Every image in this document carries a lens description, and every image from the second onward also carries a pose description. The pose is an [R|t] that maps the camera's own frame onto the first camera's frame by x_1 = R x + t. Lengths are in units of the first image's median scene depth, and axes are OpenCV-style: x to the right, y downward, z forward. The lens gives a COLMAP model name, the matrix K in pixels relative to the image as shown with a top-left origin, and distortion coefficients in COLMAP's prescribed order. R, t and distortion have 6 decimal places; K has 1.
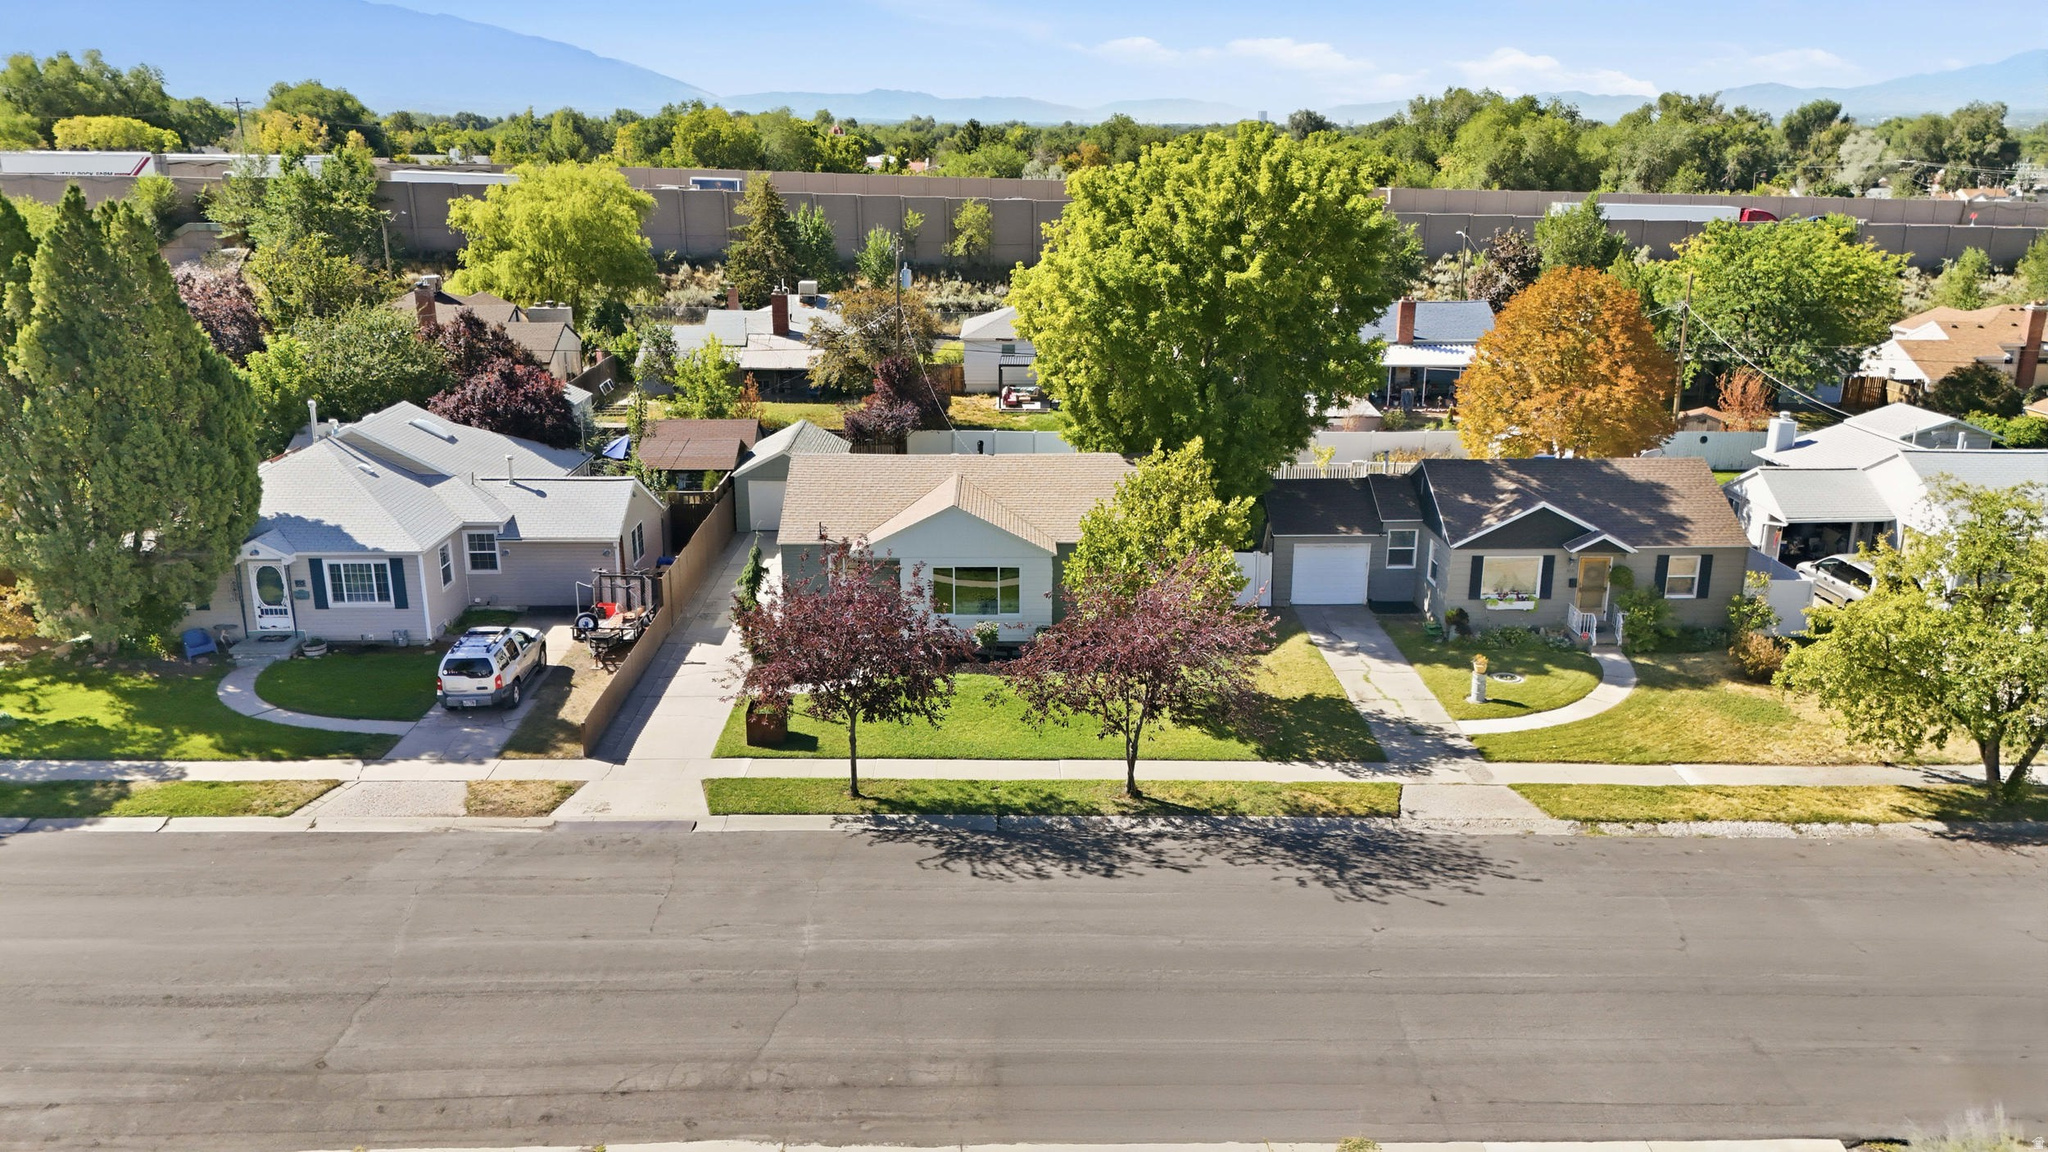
lens RADIAL K [[1501.1, 0, 1024.0], [0, 1501.1, 576.0], [0, 0, 1]] dist [0.100100, -0.113371]
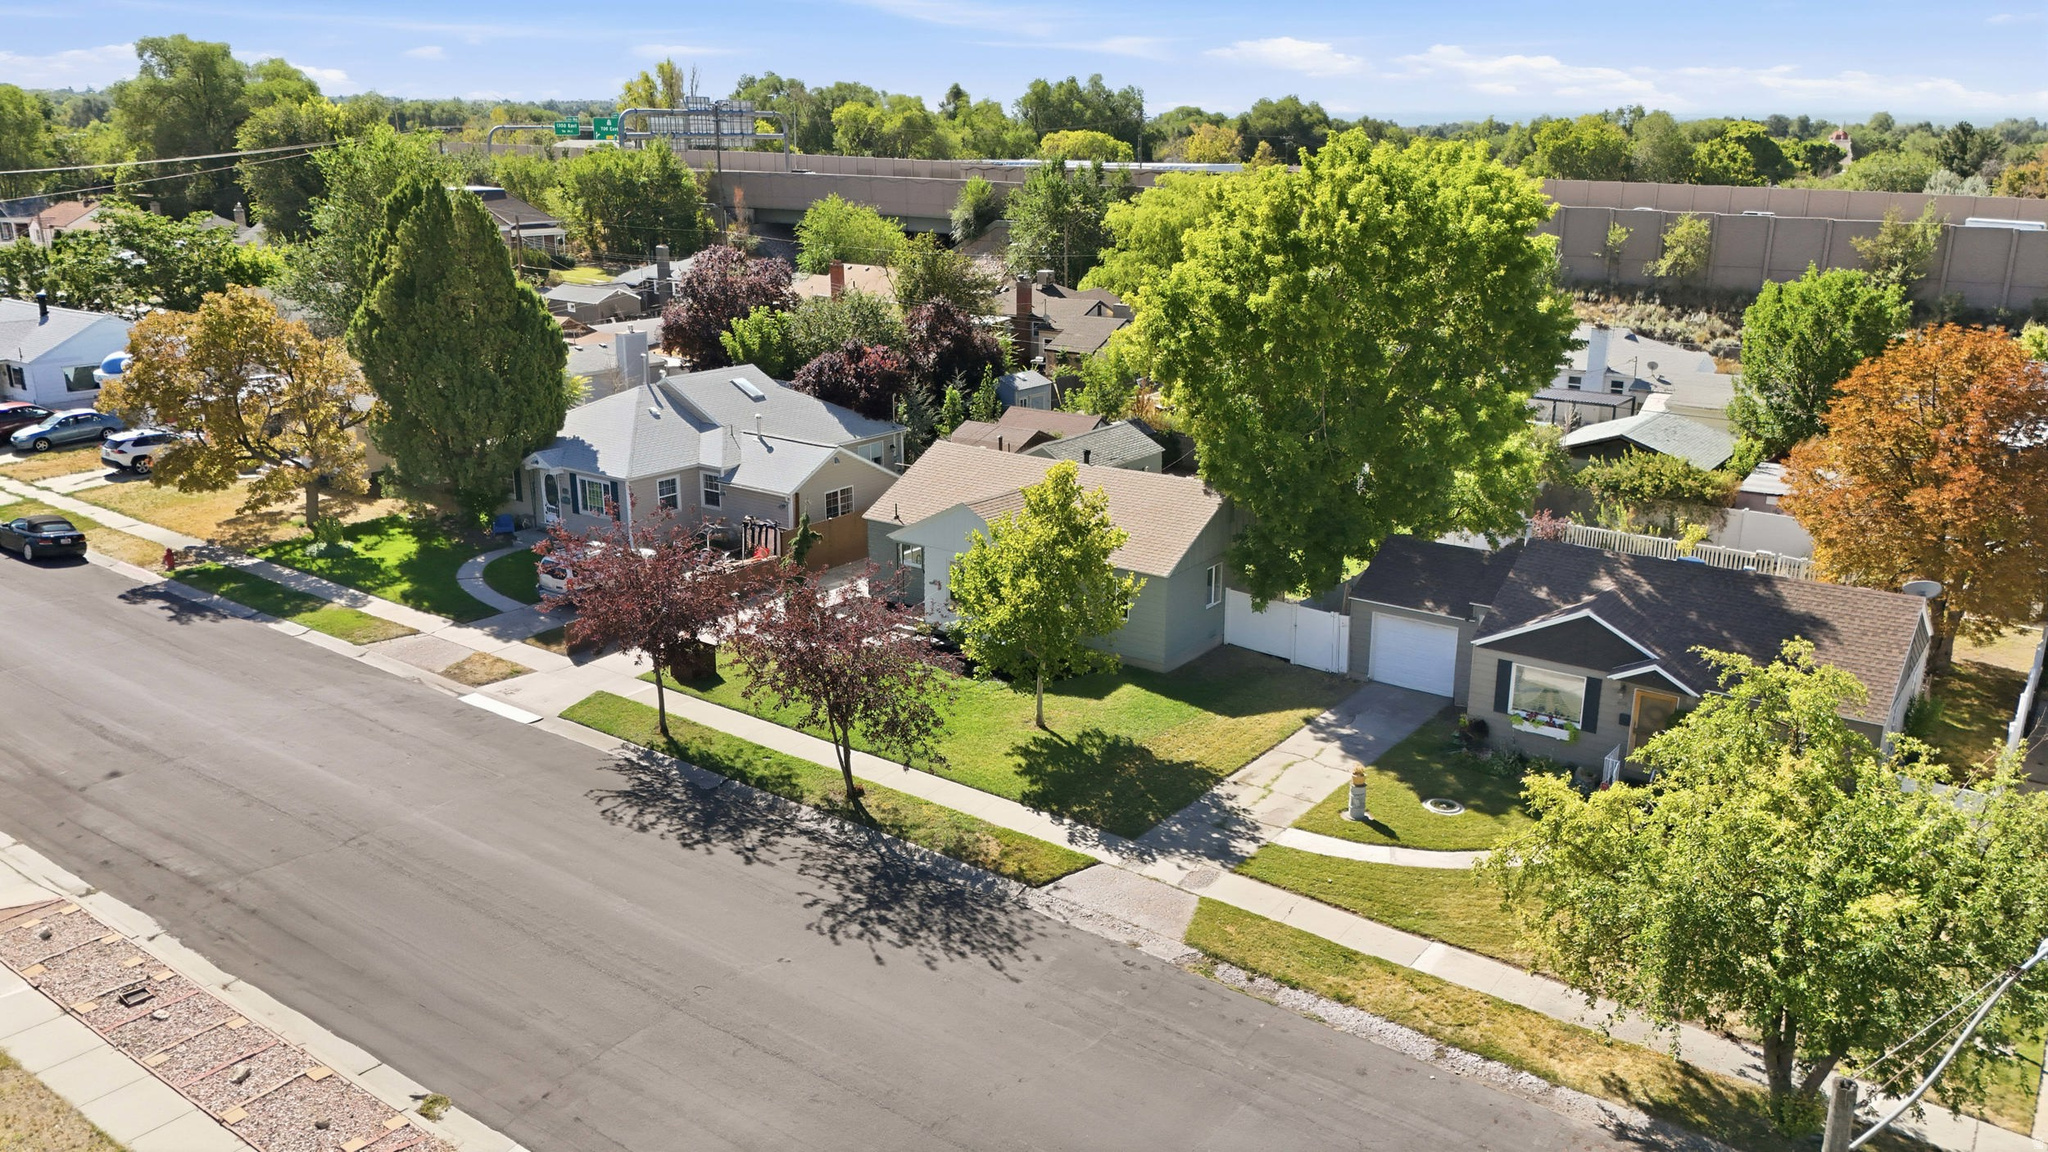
lens RADIAL K [[1501.1, 0, 1024.0], [0, 1501.1, 576.0], [0, 0, 1]] dist [0.100100, -0.113371]
pose [[0.796673, 0.170917, -0.579741, 0.648575], [-0.174024, 0.983431, 0.050791, -0.063091], [0.578817, 0.060425, 0.813216, 0.211435]]
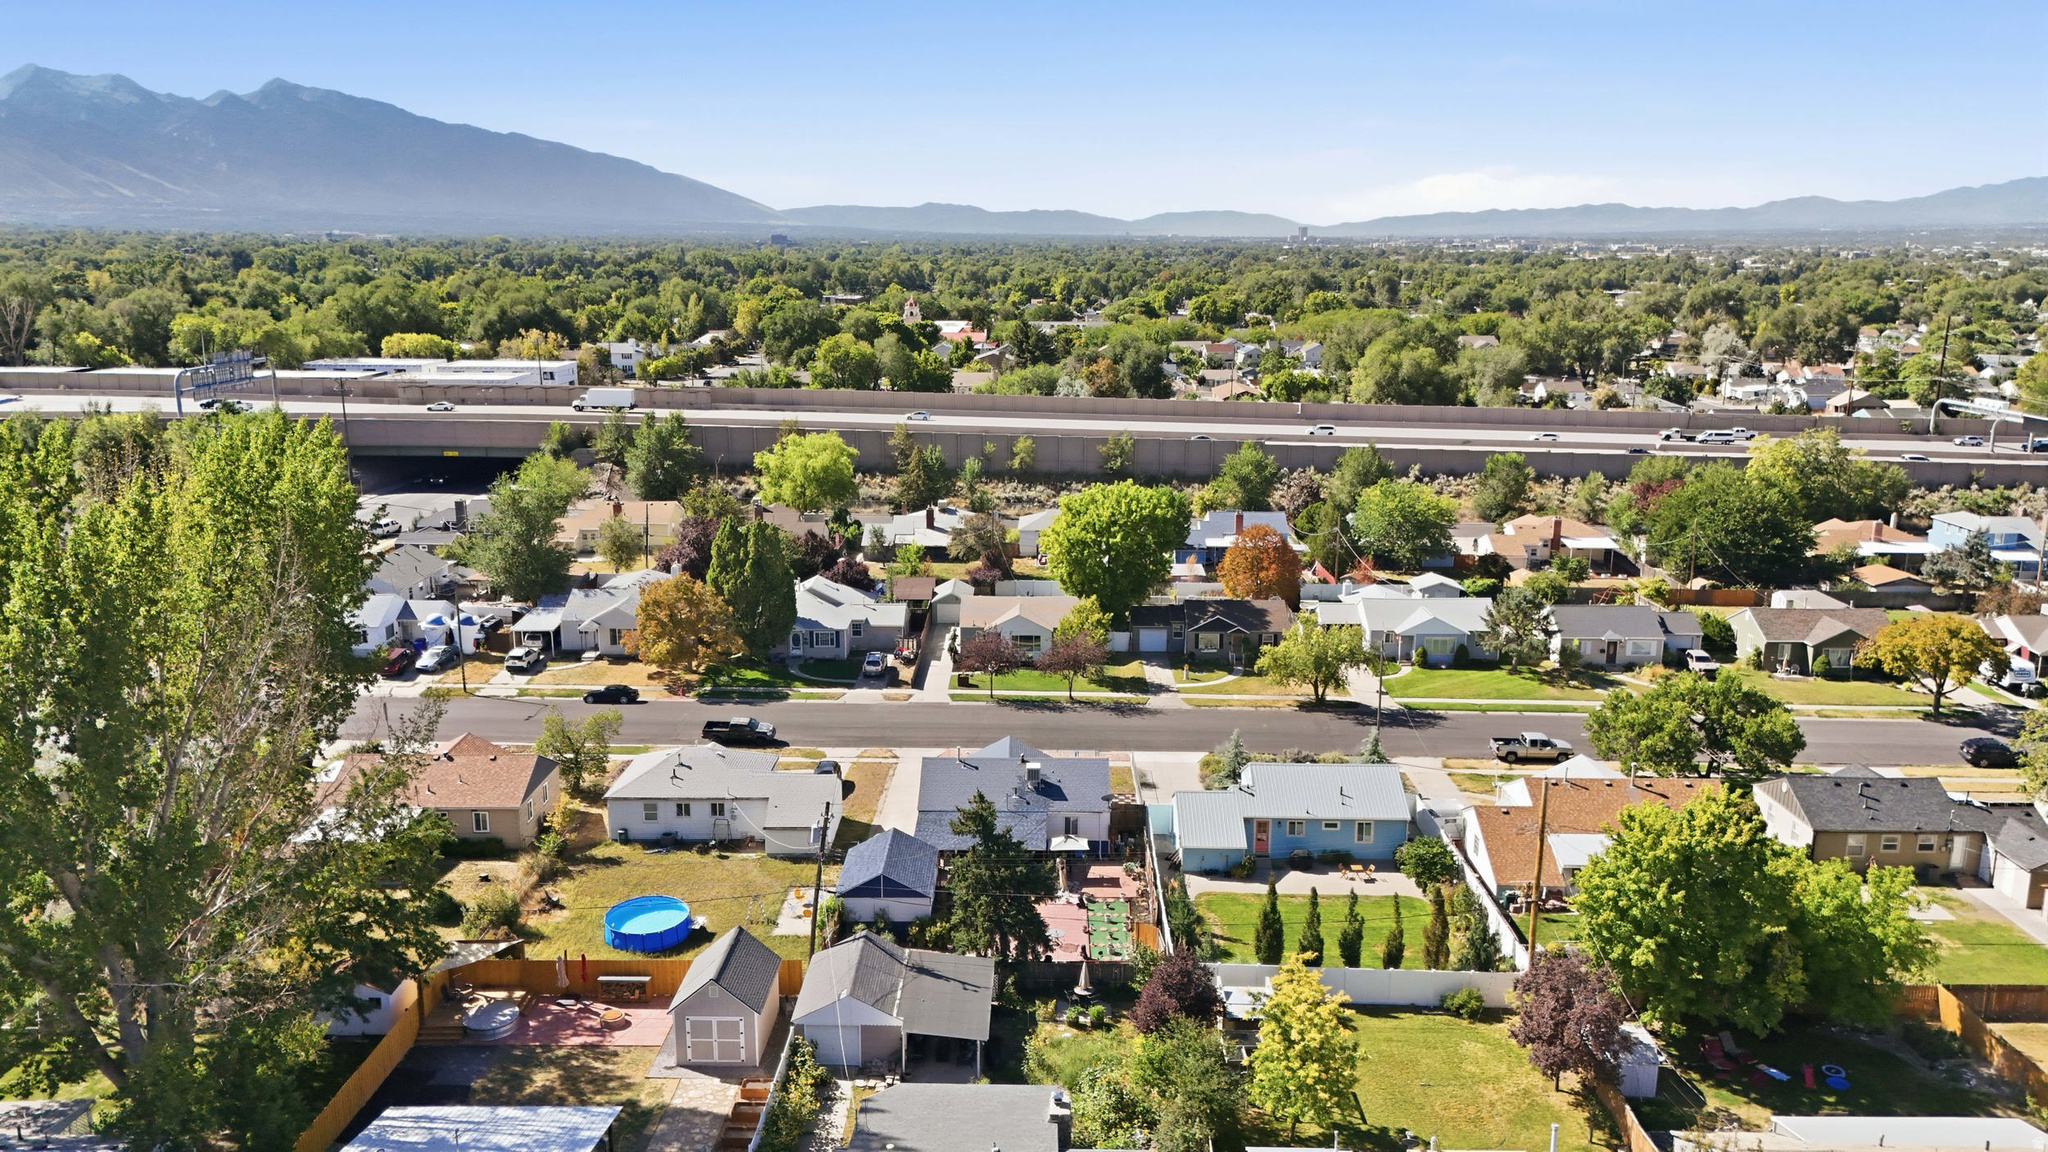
lens RADIAL K [[1501.1, 0, 1024.0], [0, 1501.1, 576.0], [0, 0, 1]] dist [0.100100, -0.113371]
pose [[0.999529, 0.006995, -0.029873, 0.058821], [-0.008994, 0.997692, -0.067309, 0.086533], [0.029333, 0.067546, 0.997285, -2.235593]]
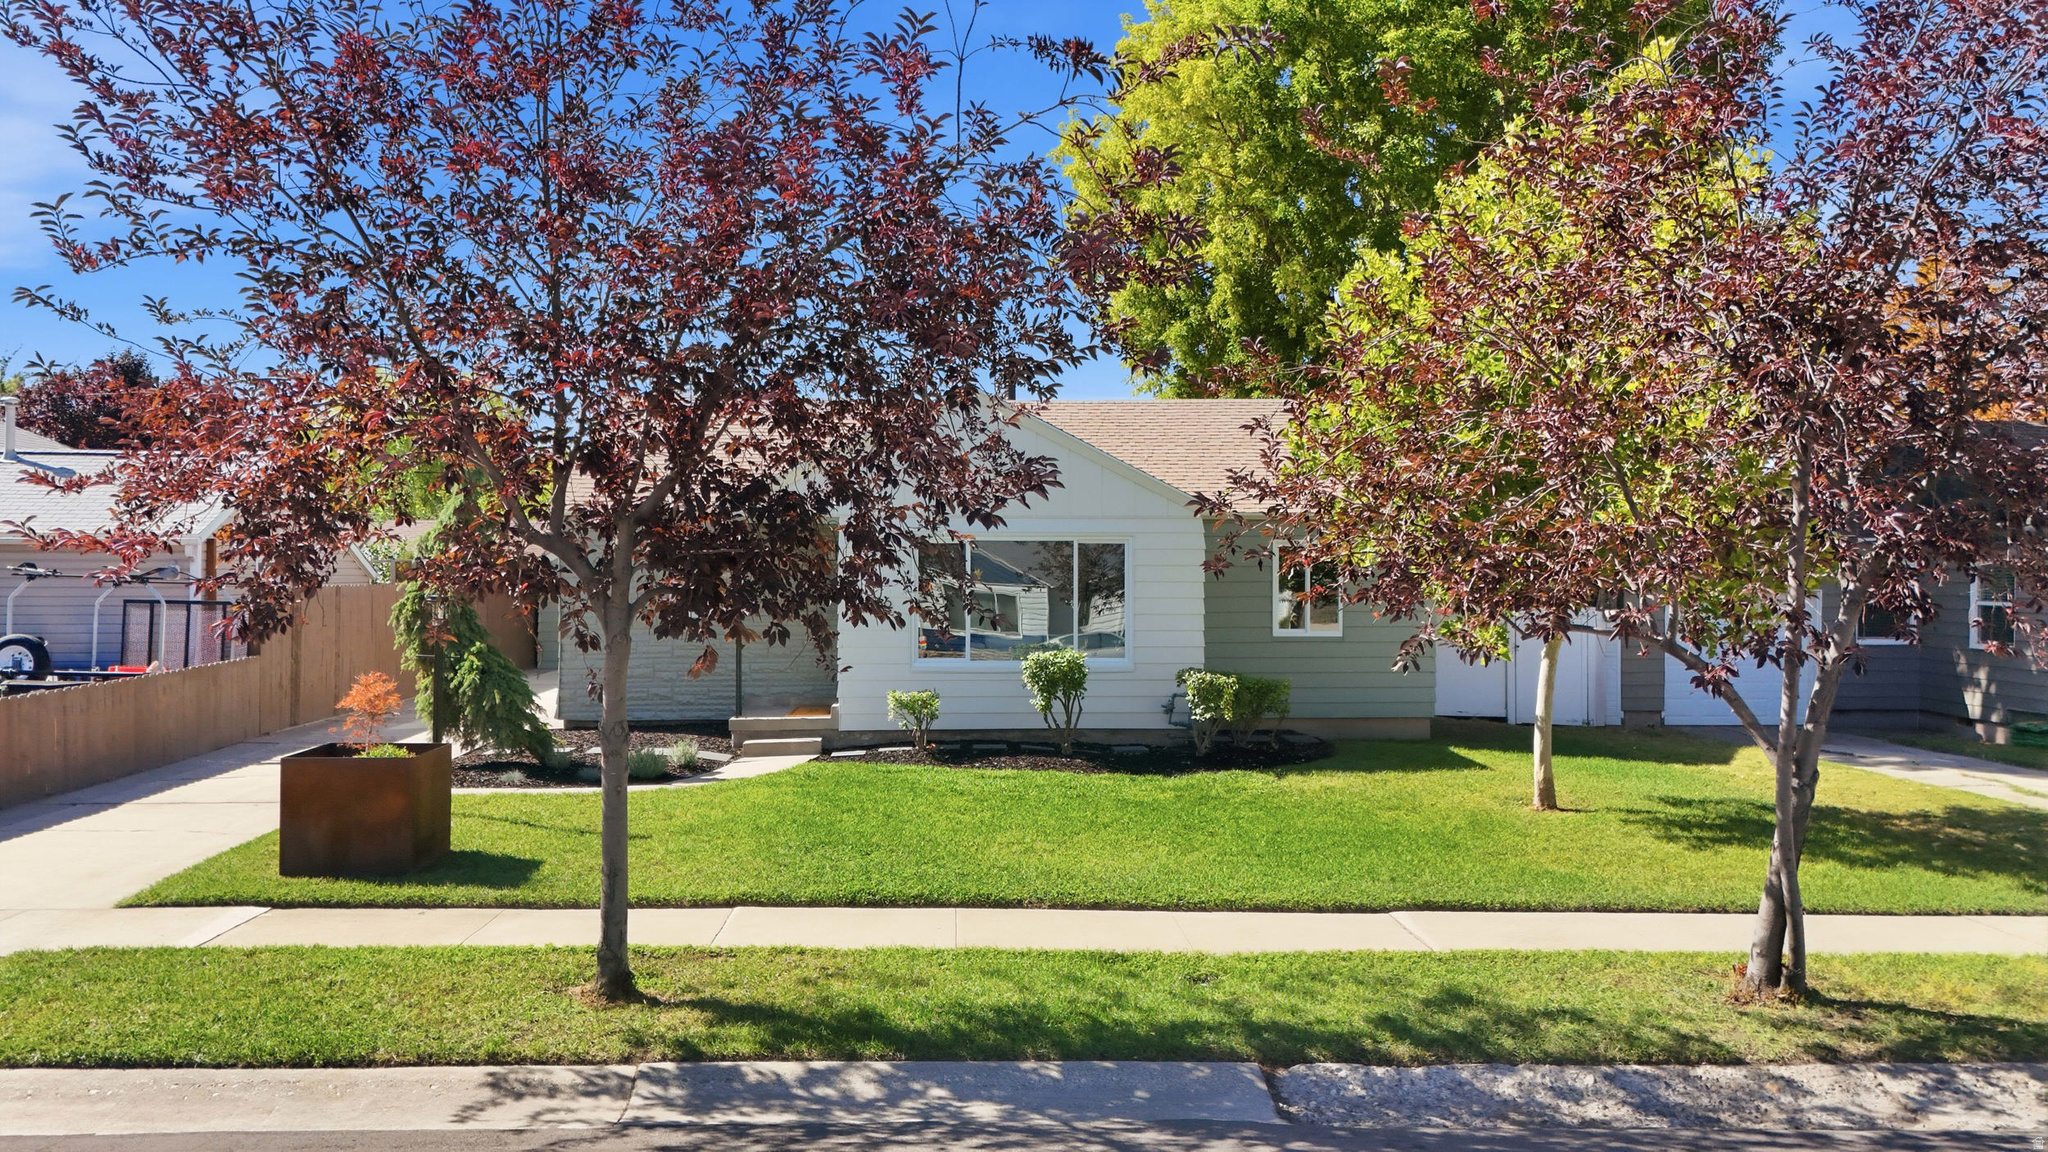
lens RADIAL K [[1501.1, 0, 1024.0], [0, 1501.1, 576.0], [0, 0, 1]] dist [0.100100, -0.113371]
pose [[0.999163, 0.002370, 0.040829, -0.053234], [0.008898, 0.961809, -0.273577, 0.131732], [-0.039918, 0.273711, 0.960983, 0.673635]]
